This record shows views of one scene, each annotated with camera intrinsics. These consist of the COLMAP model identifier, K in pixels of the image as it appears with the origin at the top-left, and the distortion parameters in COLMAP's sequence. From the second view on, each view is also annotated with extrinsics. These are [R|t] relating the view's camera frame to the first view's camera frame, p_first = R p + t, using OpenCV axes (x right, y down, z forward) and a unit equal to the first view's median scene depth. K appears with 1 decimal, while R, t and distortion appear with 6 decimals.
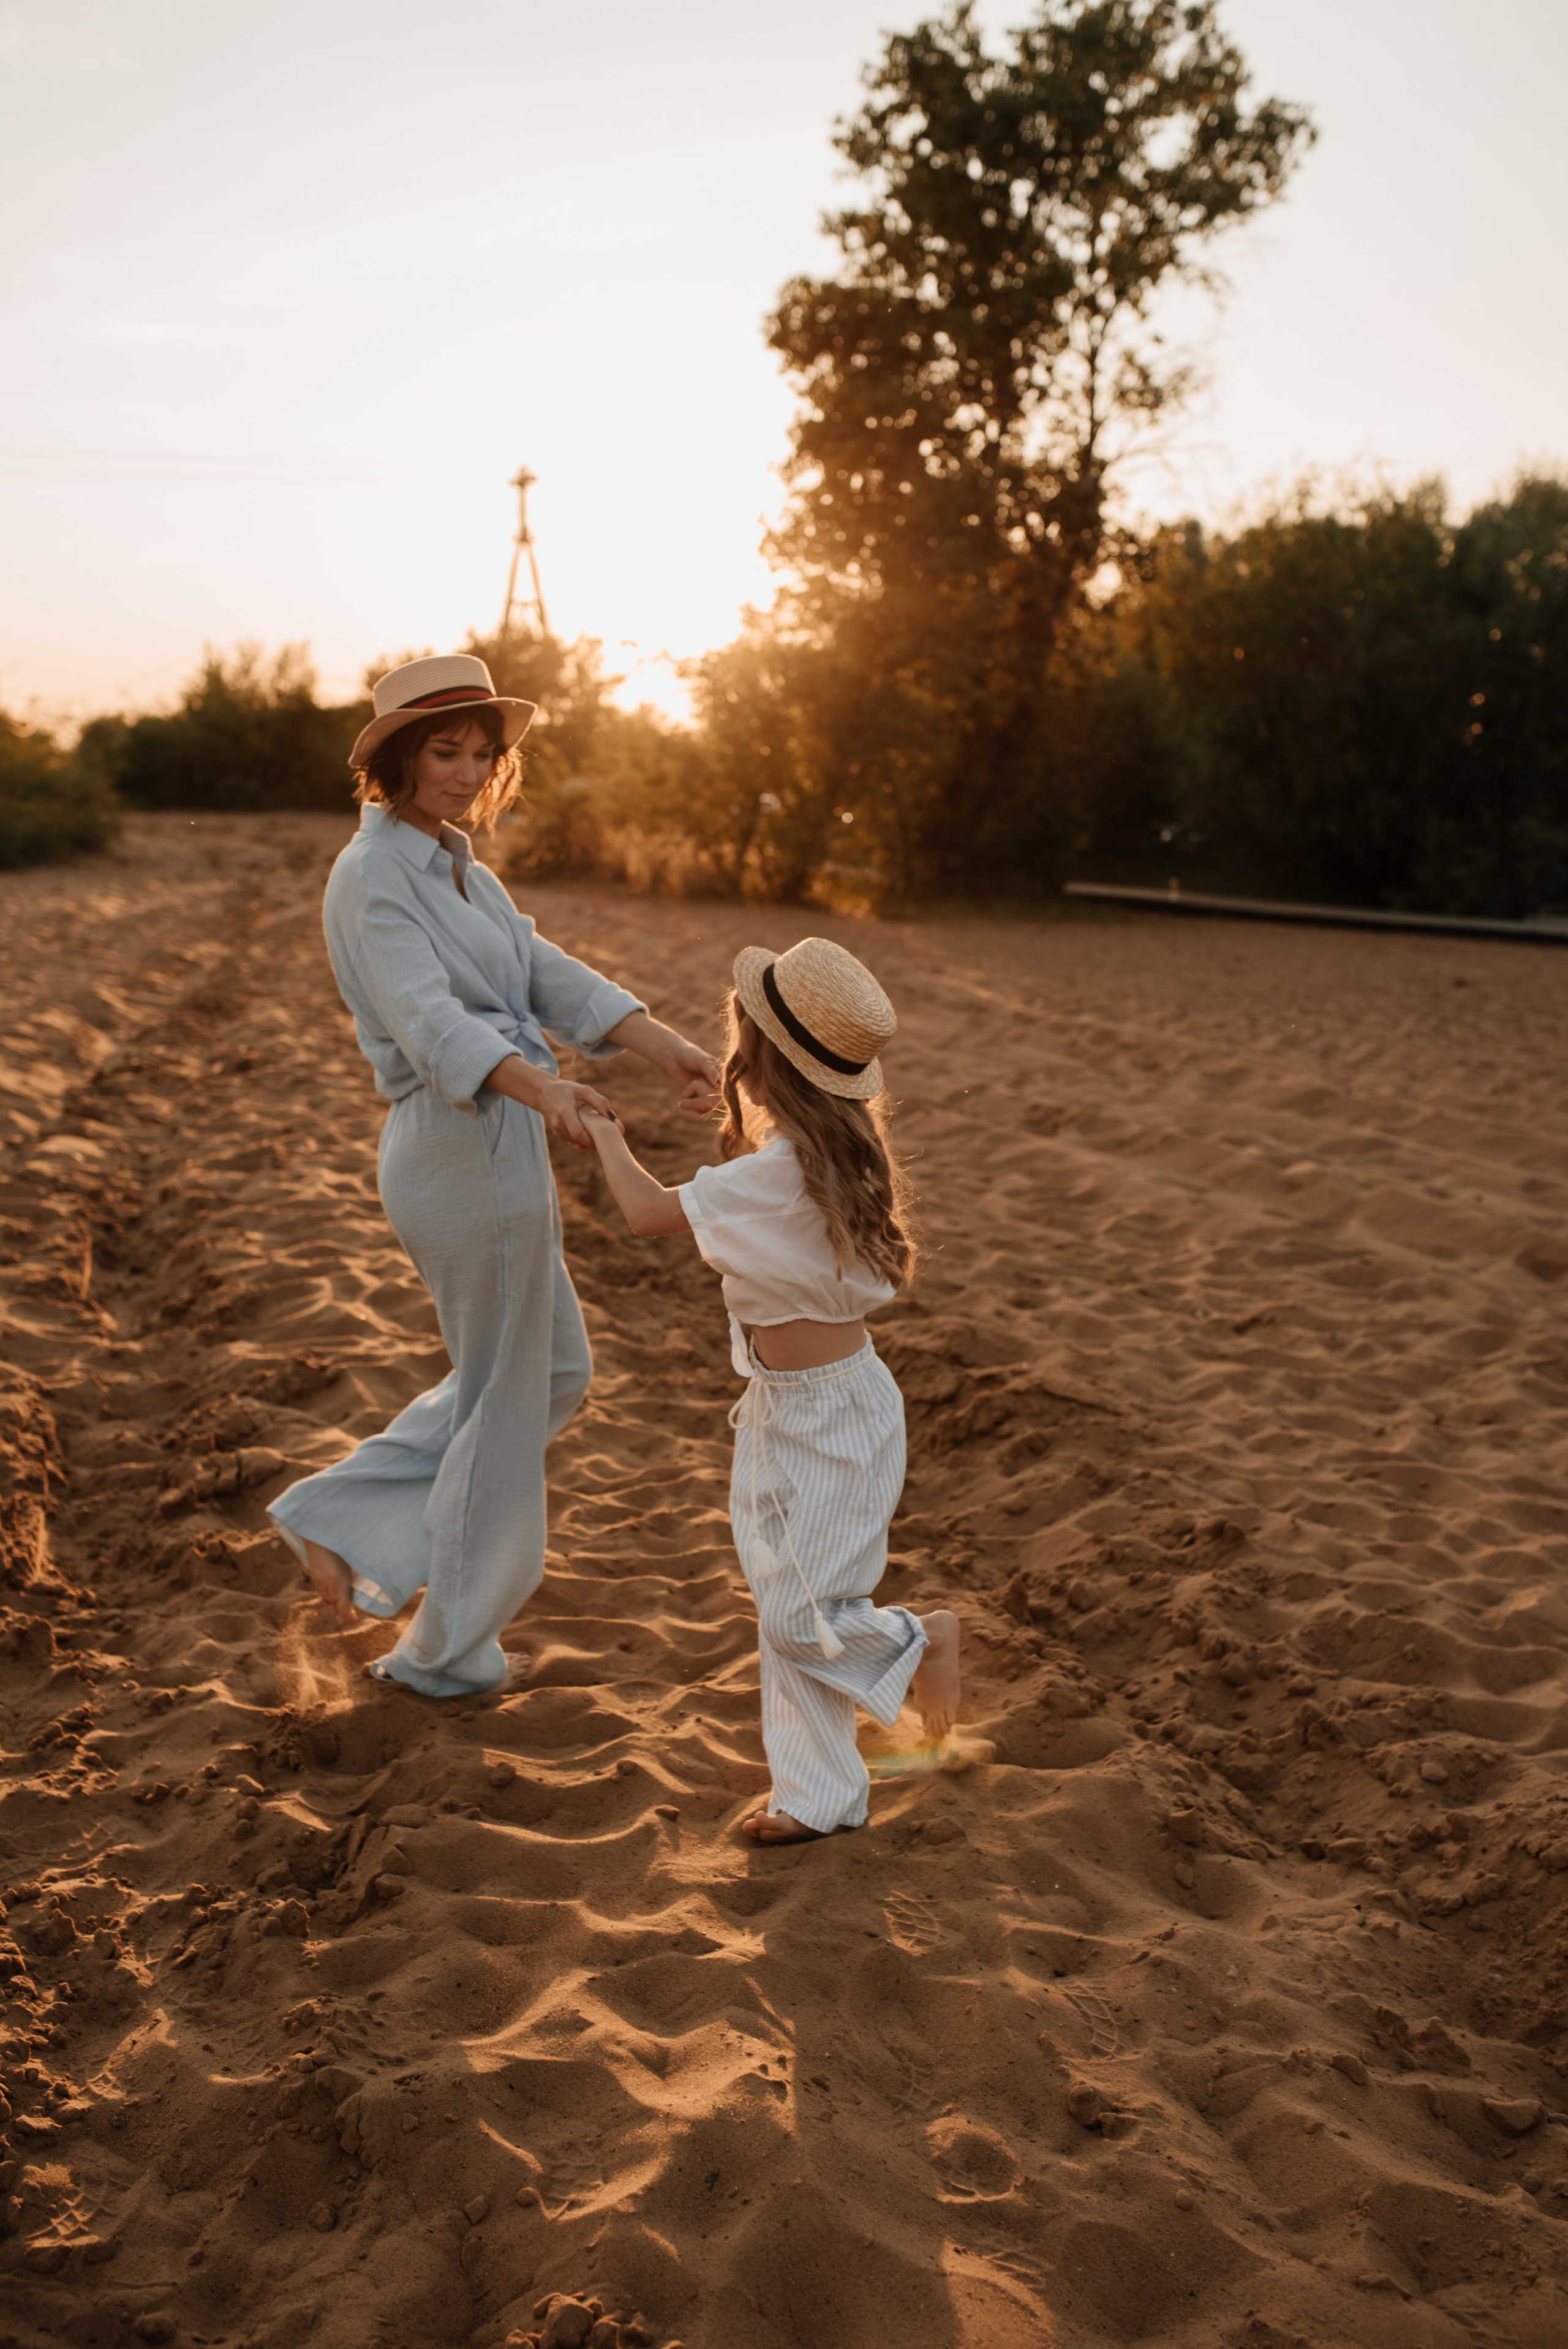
lens RADIAL K [[2250.8, 0, 784.0], [0, 2250.8, 1174.5], [0, 0, 1]] dist [-0.068293, 0.114276]
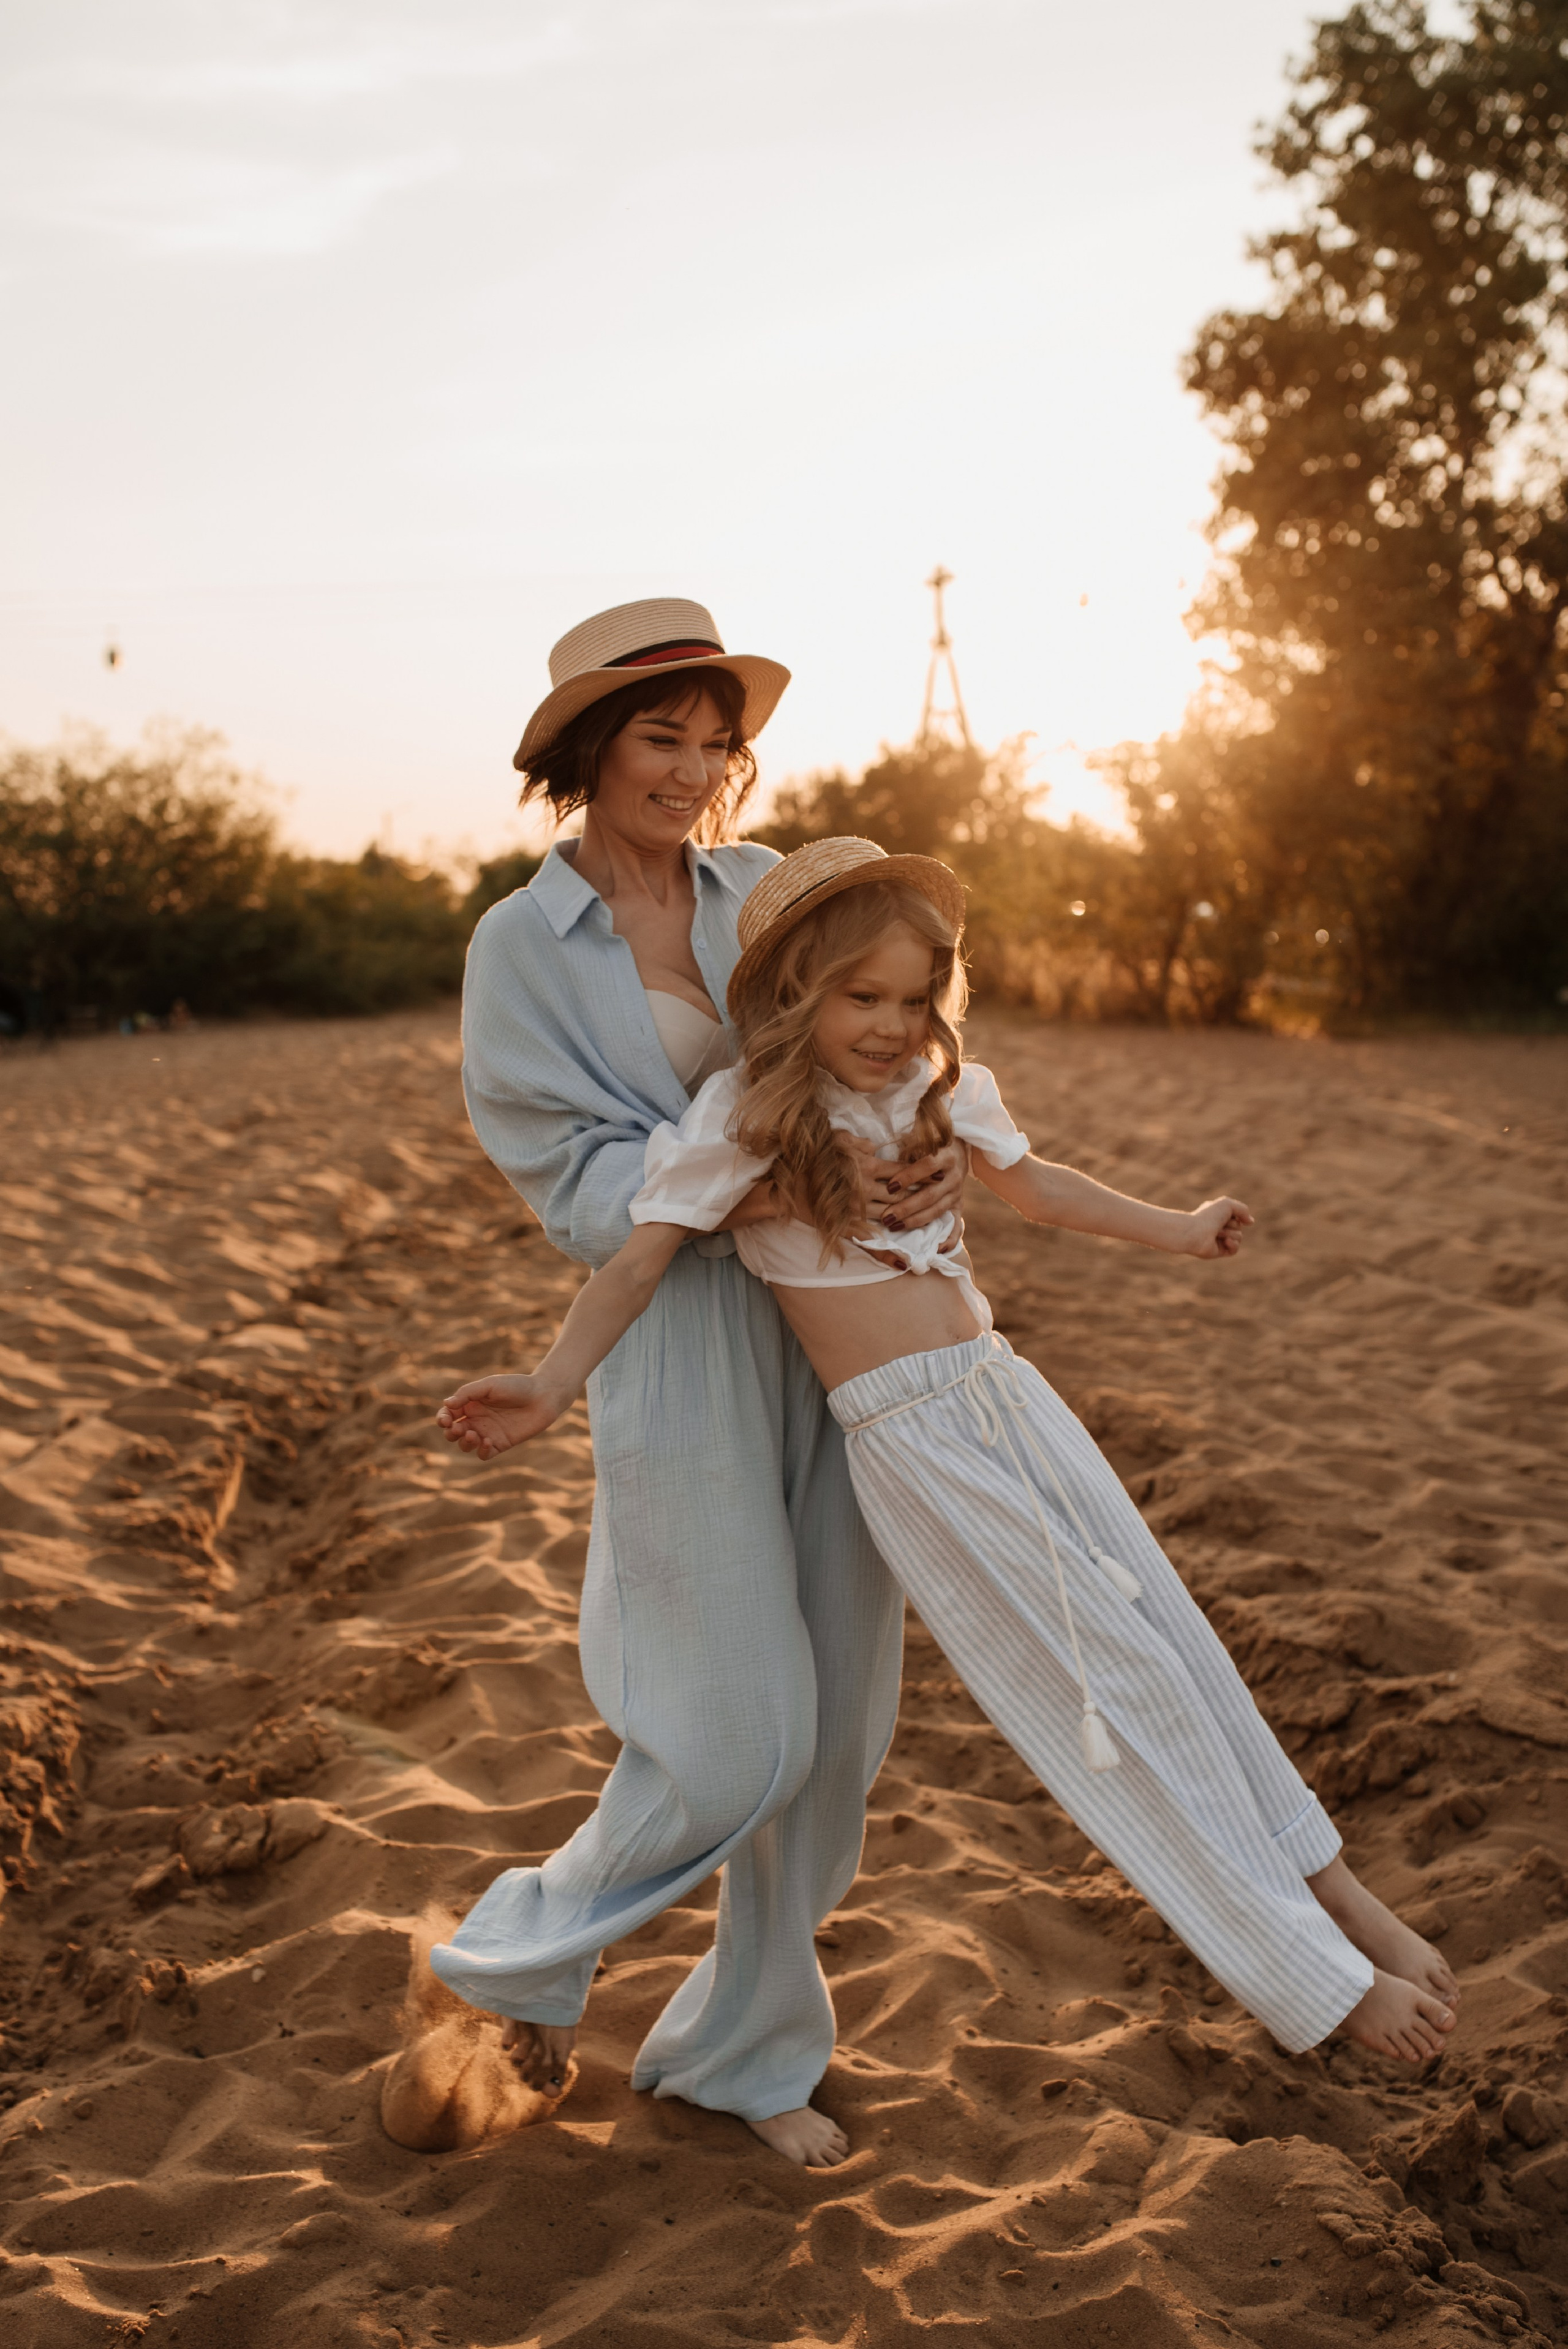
lens RADIAL K [[2346.2, 0, 783.4], [0, 2346.2, 1201.2], [0, 0, 1]] dist [-0.056433, 0.078895]
pose [[0.978476, -0.020637, -0.205328, 0.031048], [0.009869, 0.998528, -0.053332, -0.011110], [0.206126, 0.050158, 0.977239, 0.148762]]
